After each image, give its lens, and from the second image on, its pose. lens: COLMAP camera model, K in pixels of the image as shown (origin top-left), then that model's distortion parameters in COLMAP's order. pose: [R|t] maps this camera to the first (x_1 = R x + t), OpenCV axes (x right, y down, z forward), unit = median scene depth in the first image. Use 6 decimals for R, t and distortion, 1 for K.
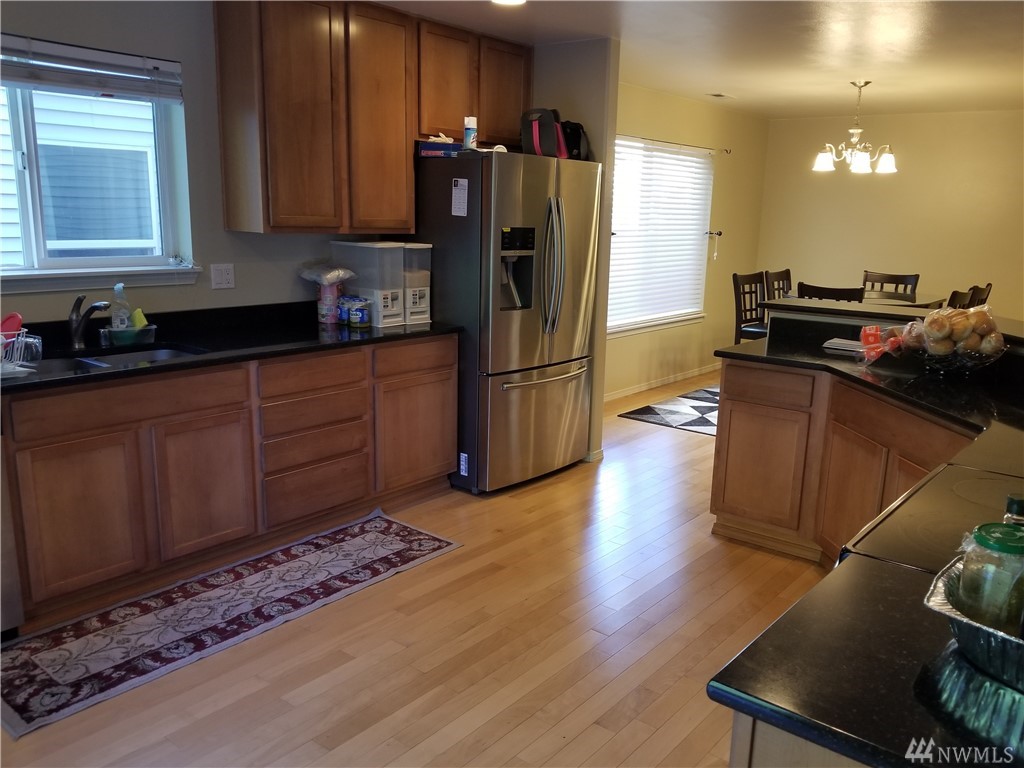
lens RADIAL K [[832.7, 0, 511.6], [0, 832.7, 388.5], [0, 0, 1]] dist [0.016246, -0.026359]
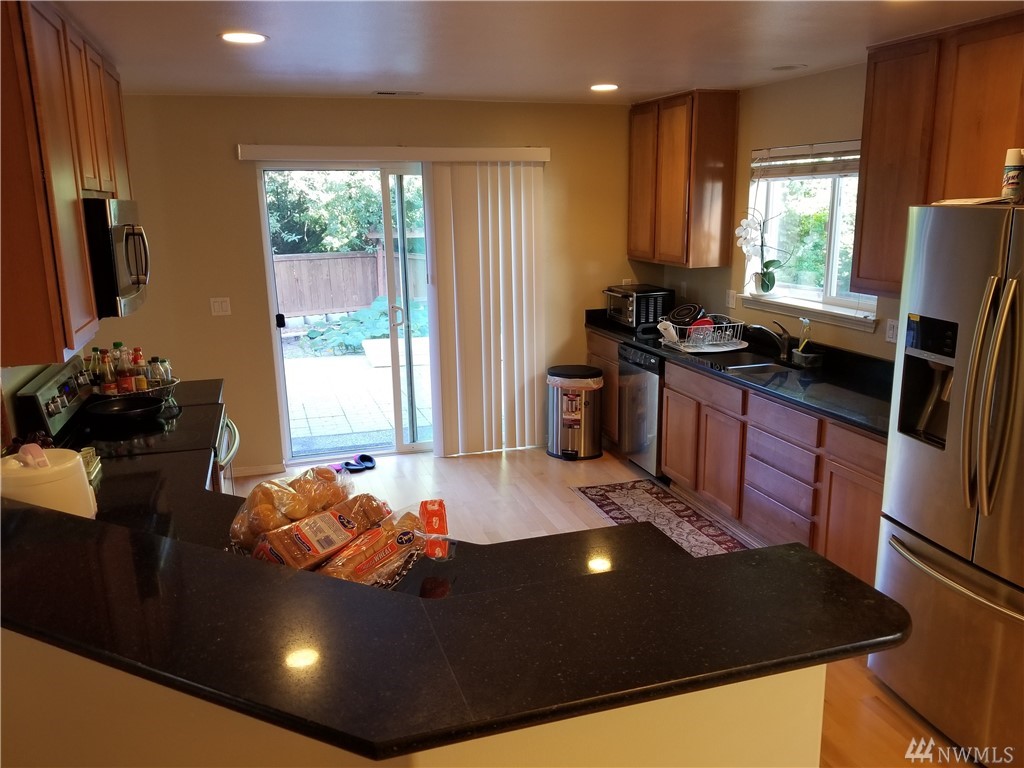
lens RADIAL K [[832.7, 0, 512.7], [0, 832.7, 385.3], [0, 0, 1]] dist [0.016246, -0.026359]
pose [[-0.544896, 0.172029, -0.820667, 0.568819], [-0.176956, 0.933093, 0.313089, -0.227355], [0.819619, 0.315823, -0.477997, 0.832527]]
